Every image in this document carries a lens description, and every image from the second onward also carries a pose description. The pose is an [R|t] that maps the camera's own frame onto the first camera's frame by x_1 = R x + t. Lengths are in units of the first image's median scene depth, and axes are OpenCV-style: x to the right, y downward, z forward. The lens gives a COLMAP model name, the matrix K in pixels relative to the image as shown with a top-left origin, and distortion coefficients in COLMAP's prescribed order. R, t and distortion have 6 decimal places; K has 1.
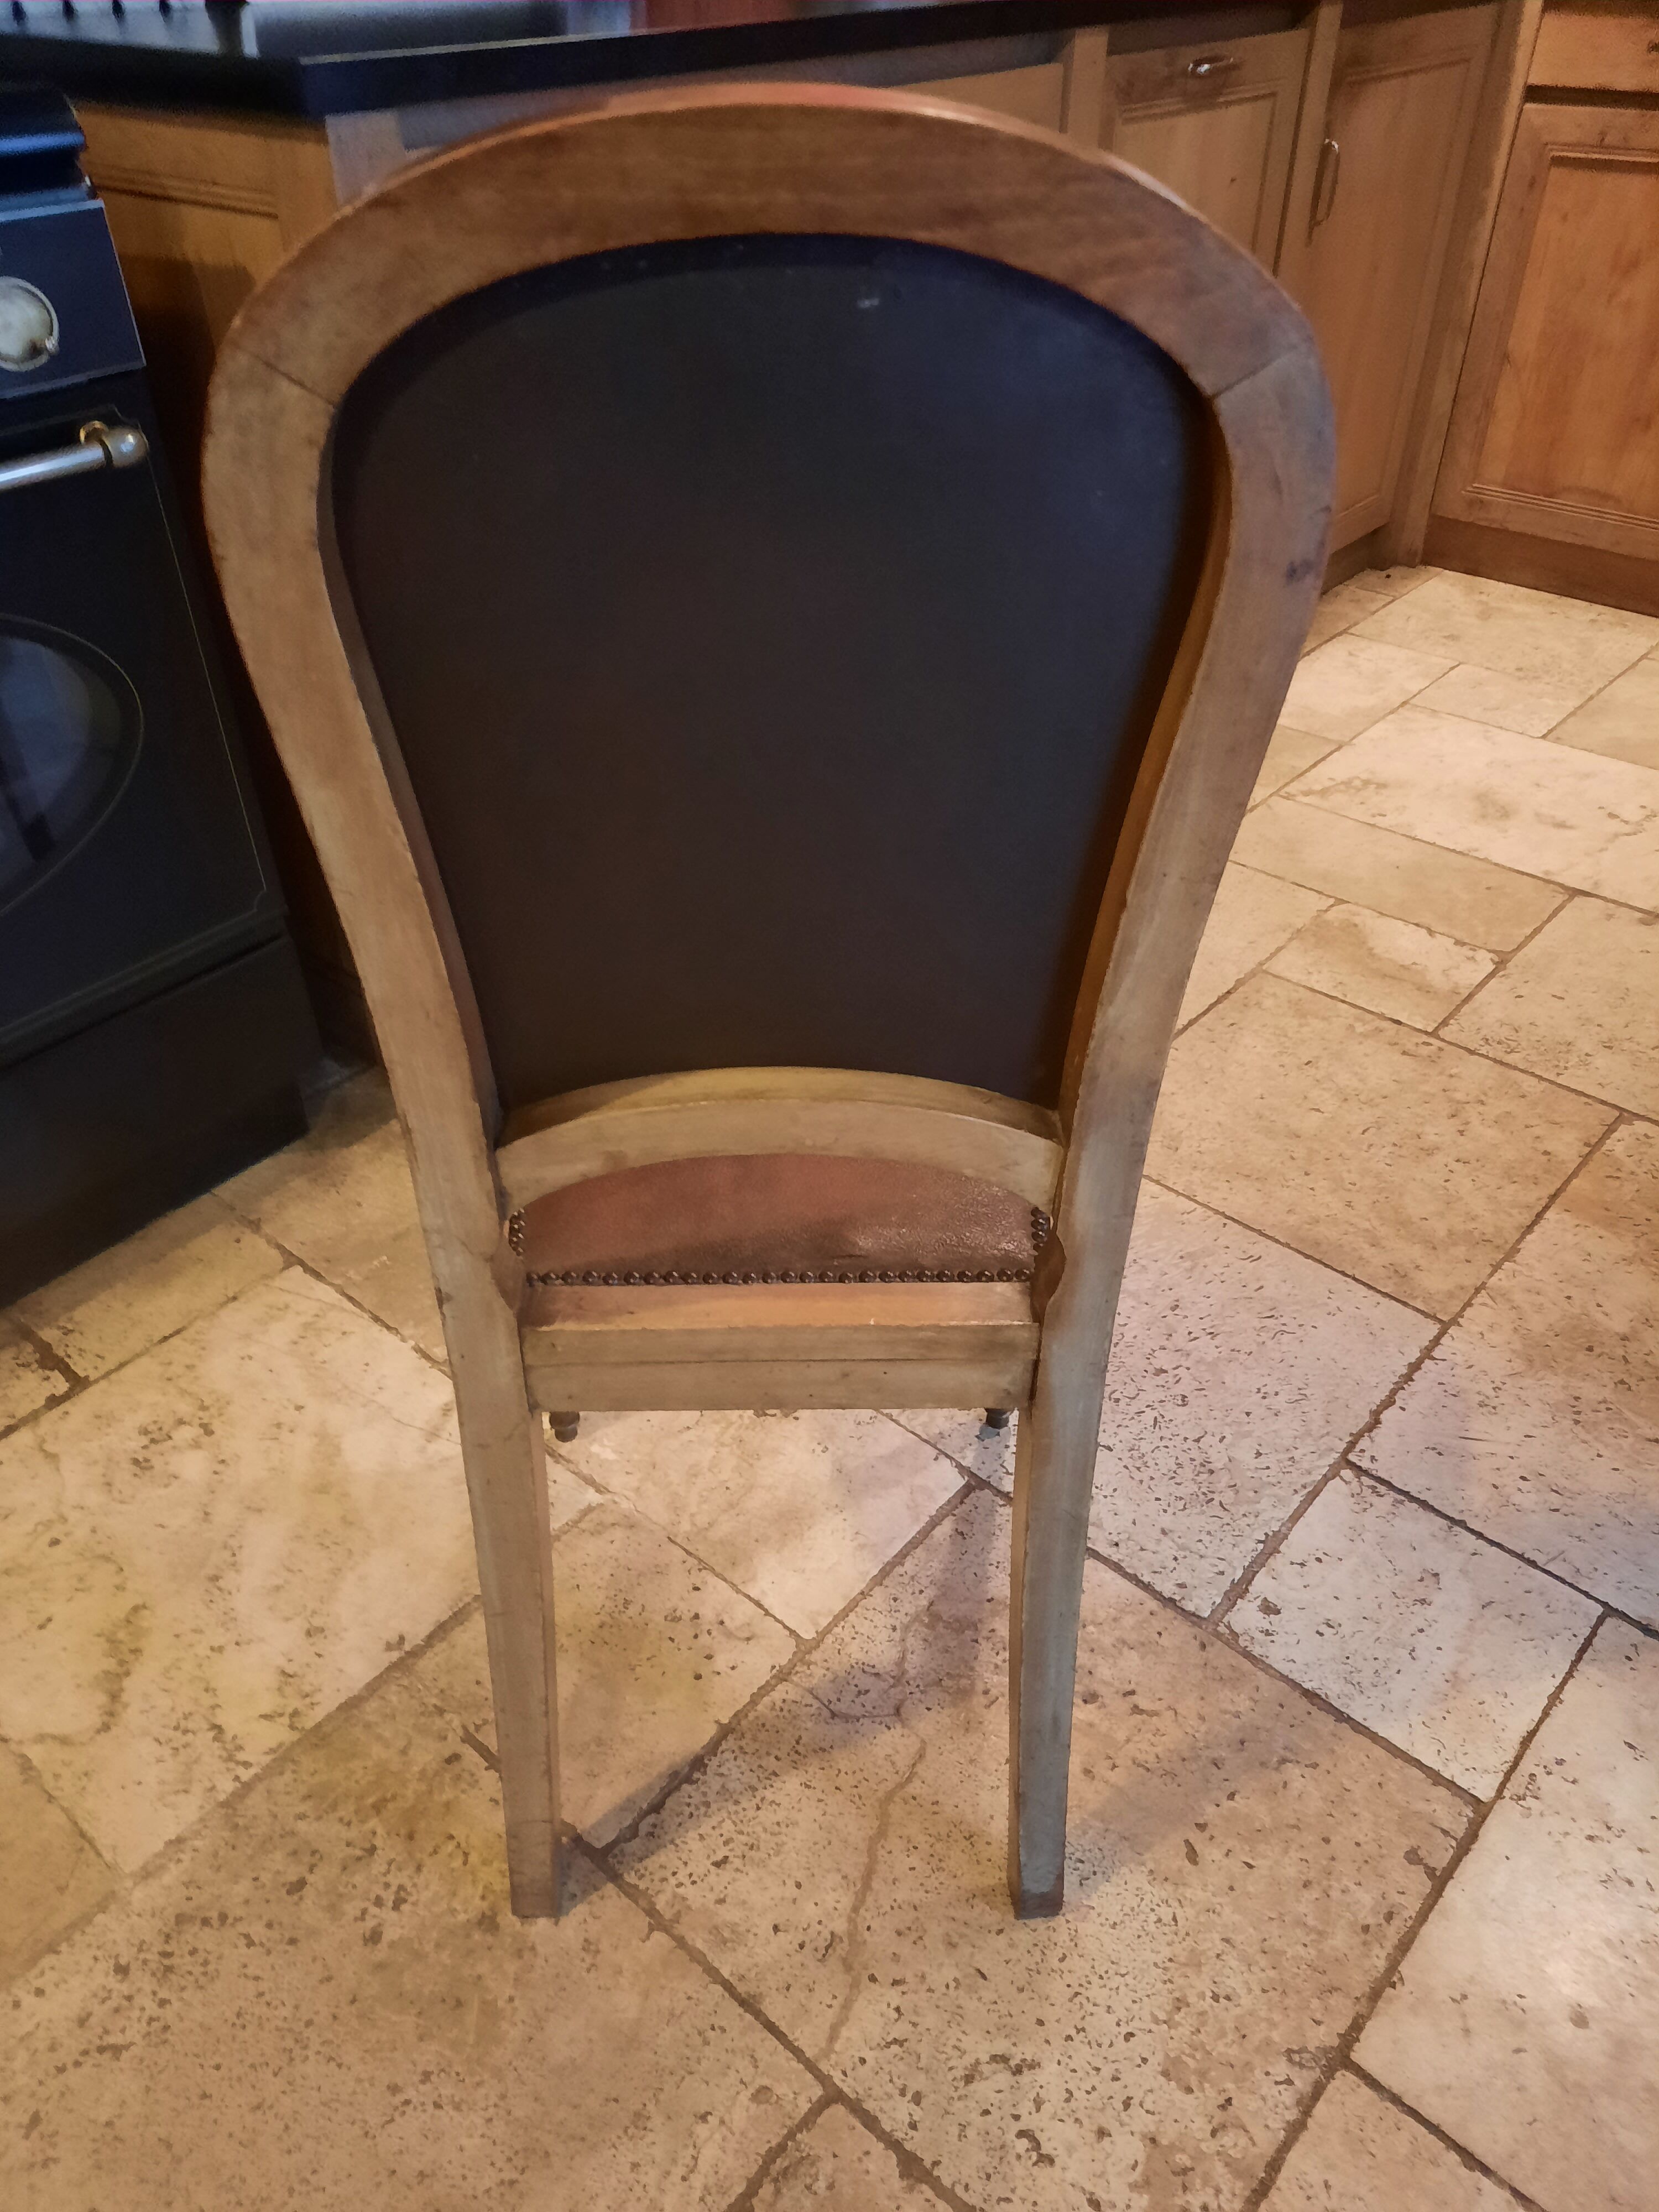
lens RADIAL K [[1624.6, 0, 791.7], [0, 1624.6, 1110.3], [0, 0, 1]] dist [0.058982, -0.063770]
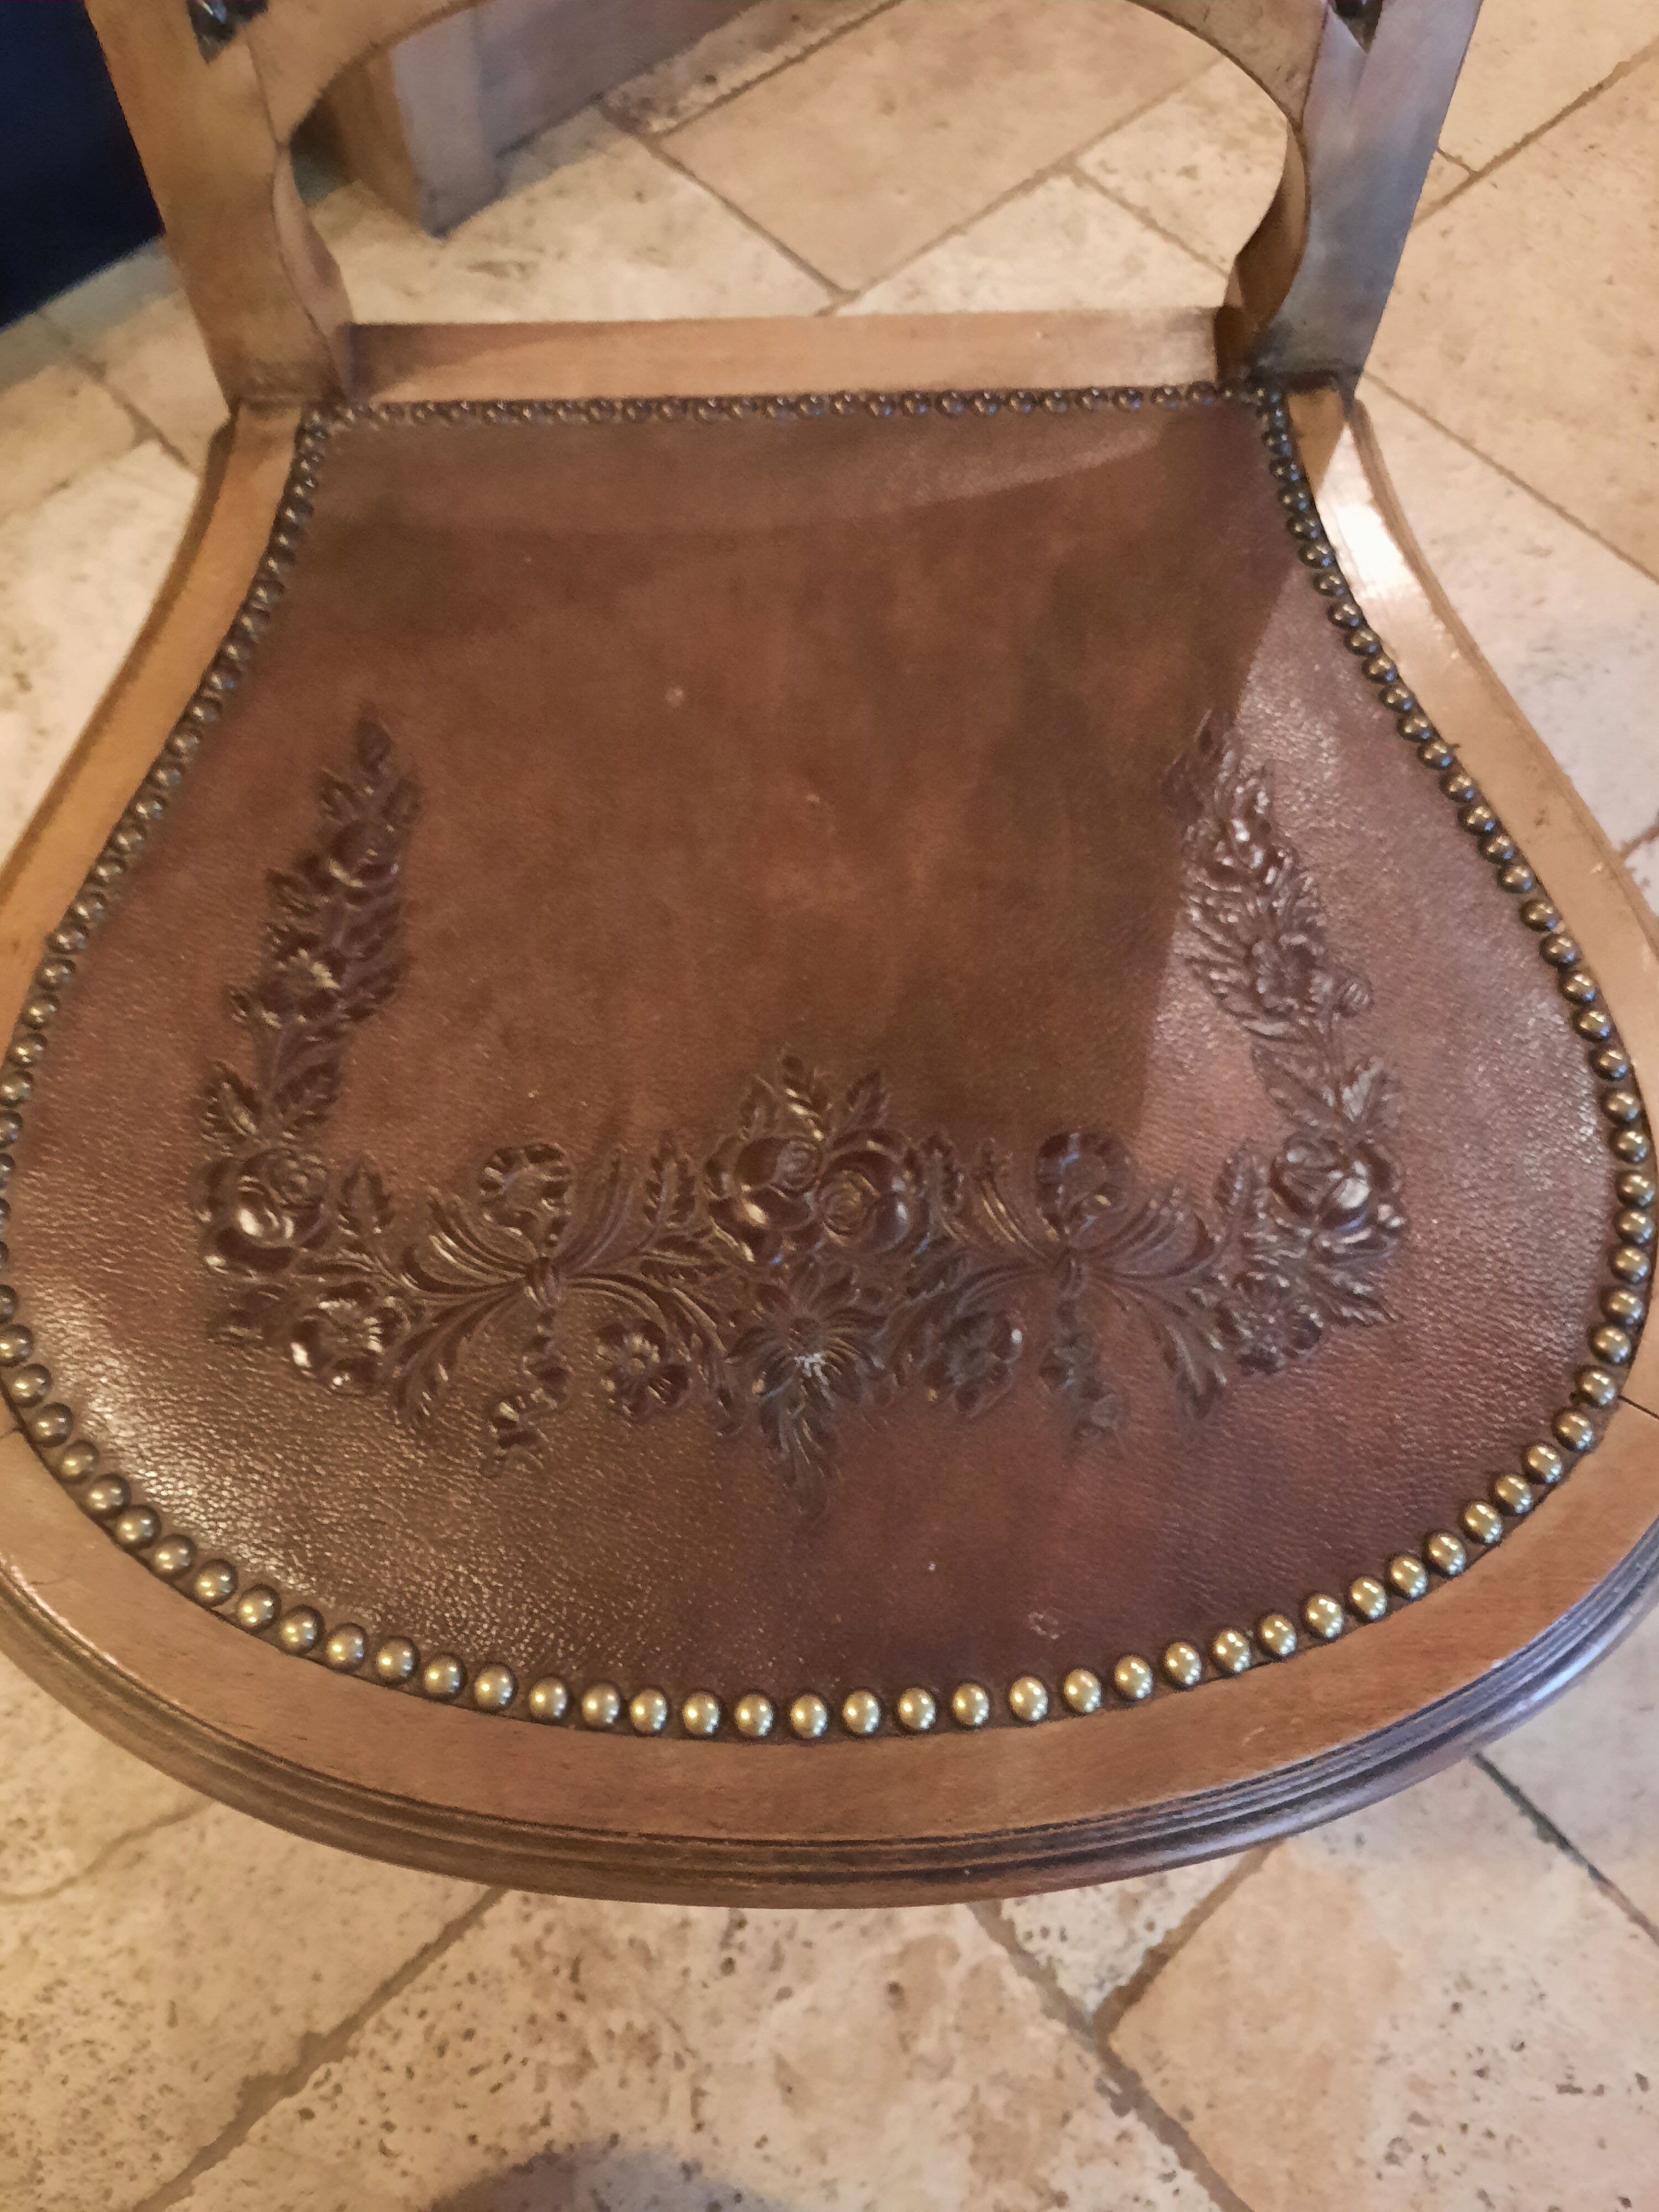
lens RADIAL K [[1661.1, 0, 803.4], [0, 1661.1, 1100.0], [0, 0, 1]] dist [-0.008597, 0.004003]
pose [[0.993779, 0.103291, -0.041641, 0.041469], [-0.071080, 0.876107, 0.476848, -0.019871], [0.085736, -0.470921, 0.877999, 0.341093]]
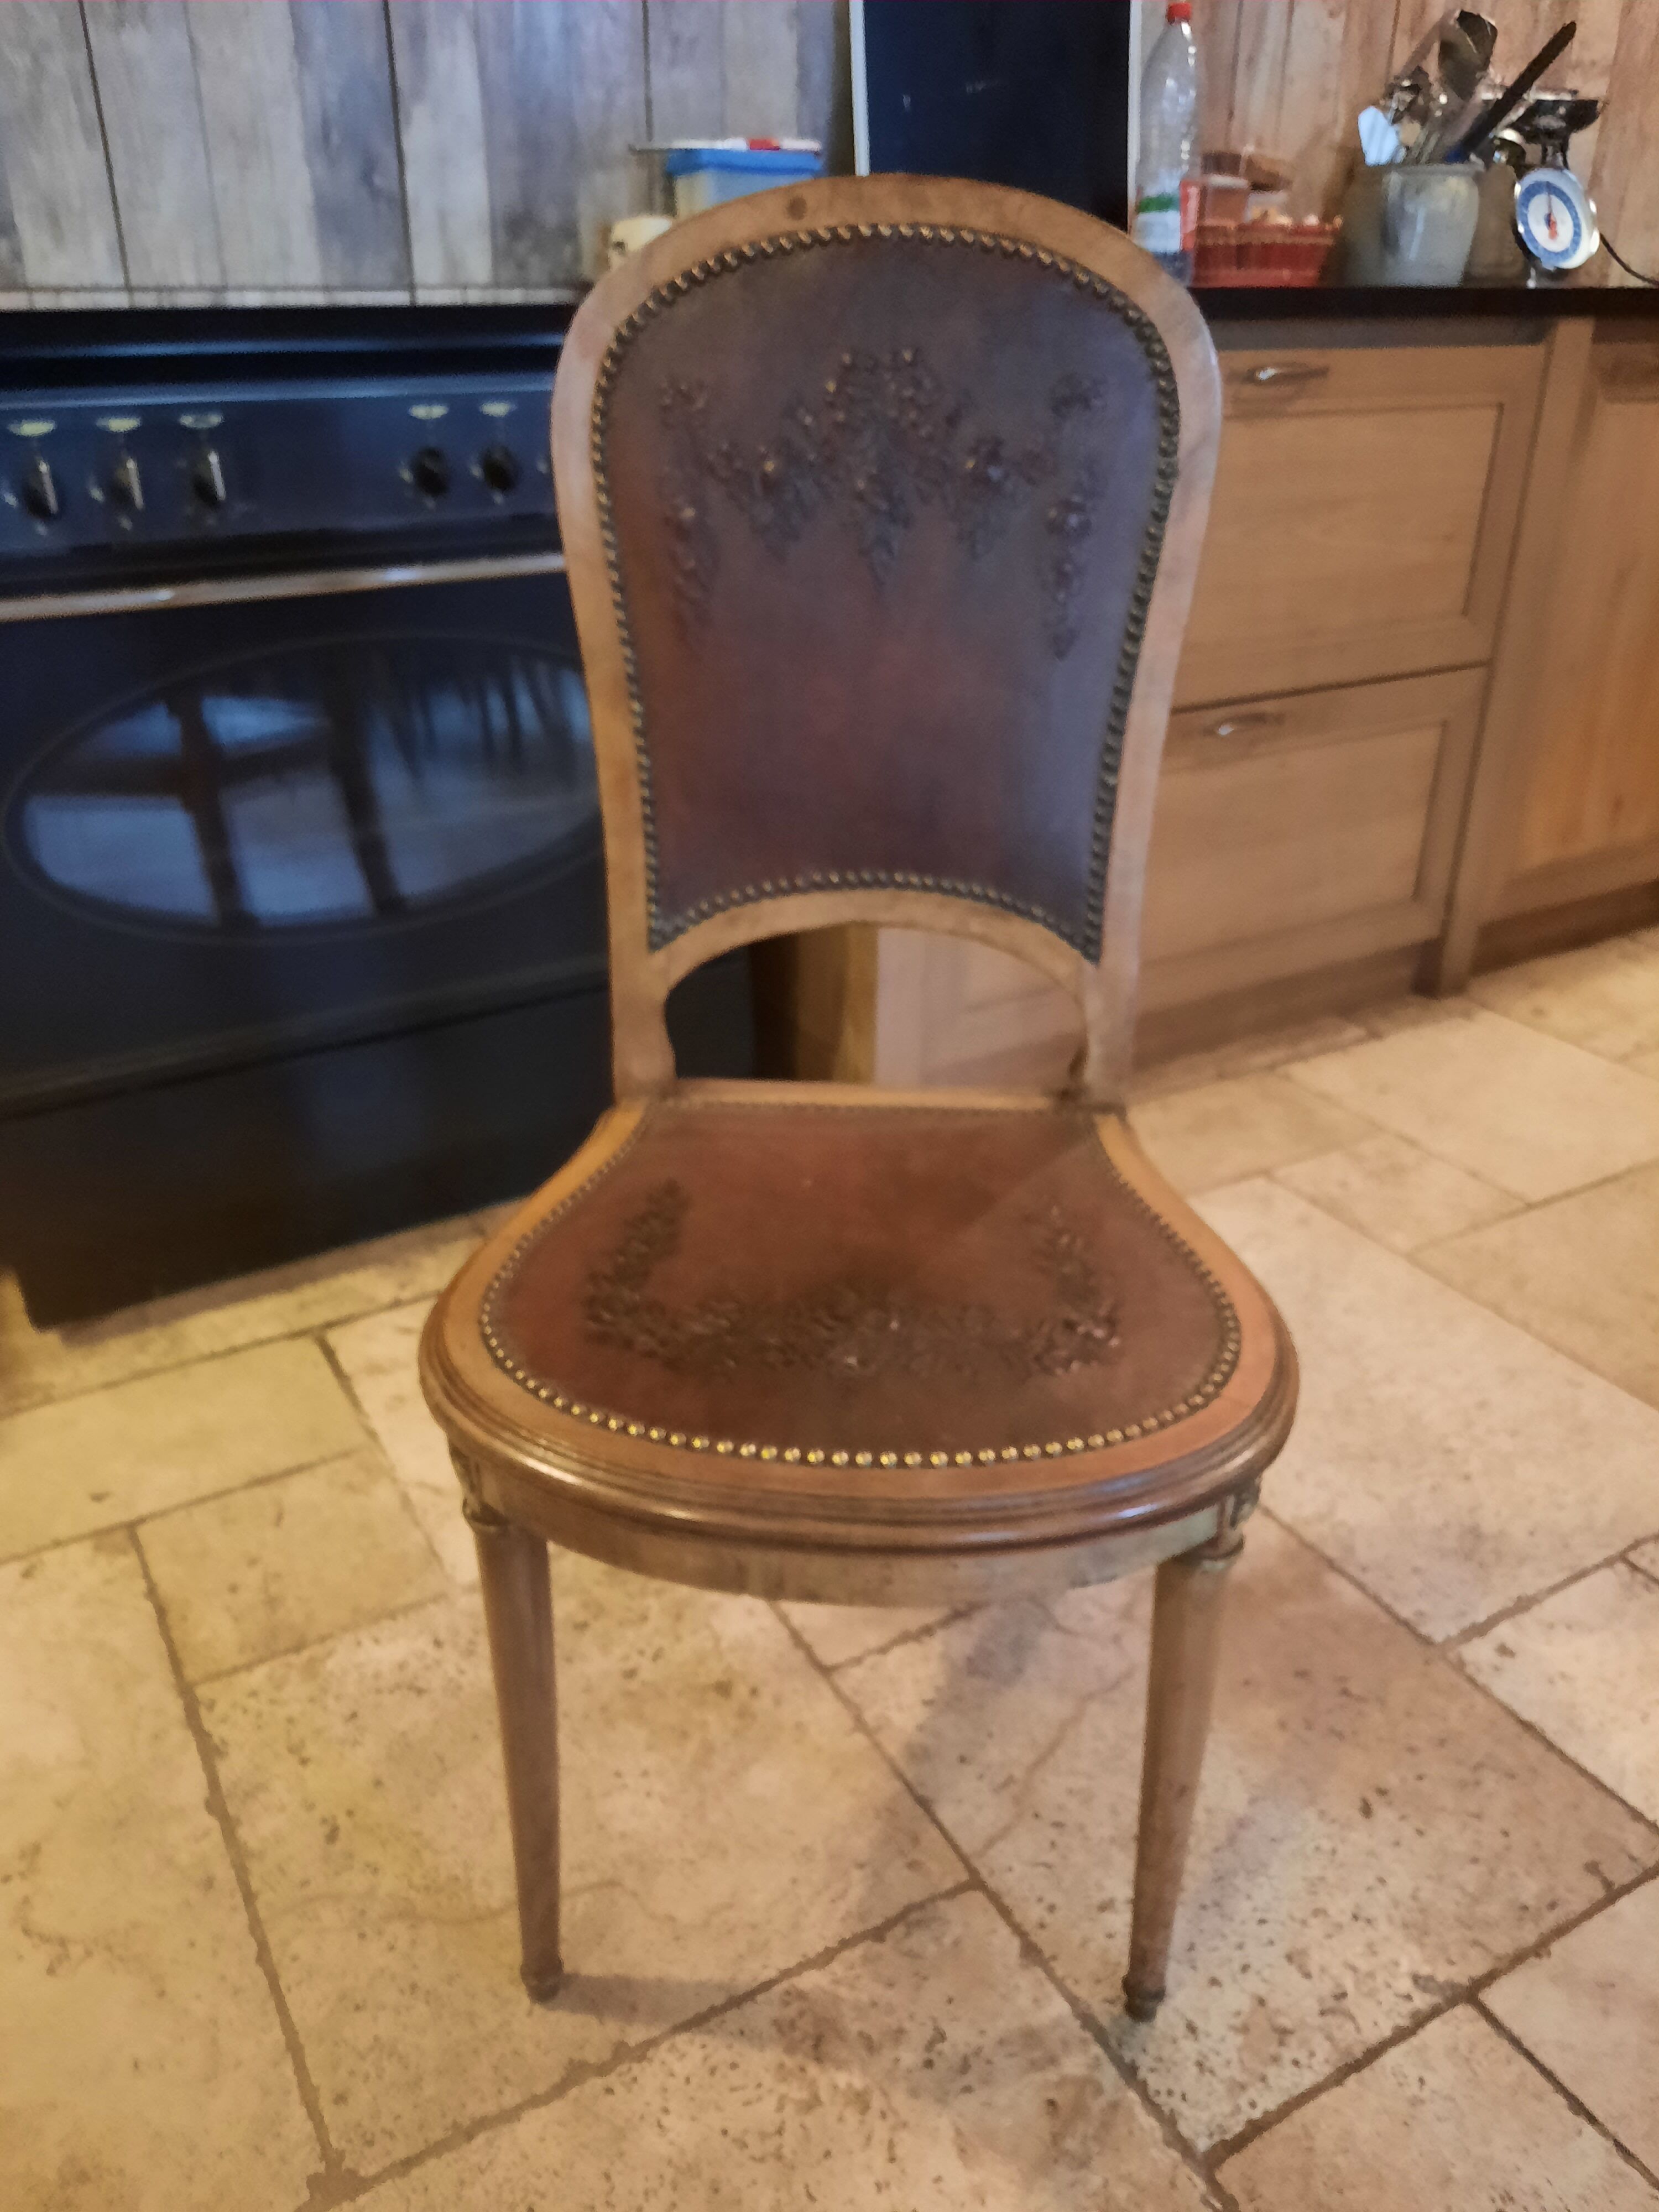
lens RADIAL K [[1661.1, 0, 803.4], [0, 1661.1, 1100.0], [0, 0, 1]] dist [-0.008597, 0.004003]
pose [[0.946292, 0.151931, -0.285393, 0.123933], [-0.203493, 0.965820, -0.160571, 0.233908], [0.251242, 0.210022, 0.944864, -0.162790]]
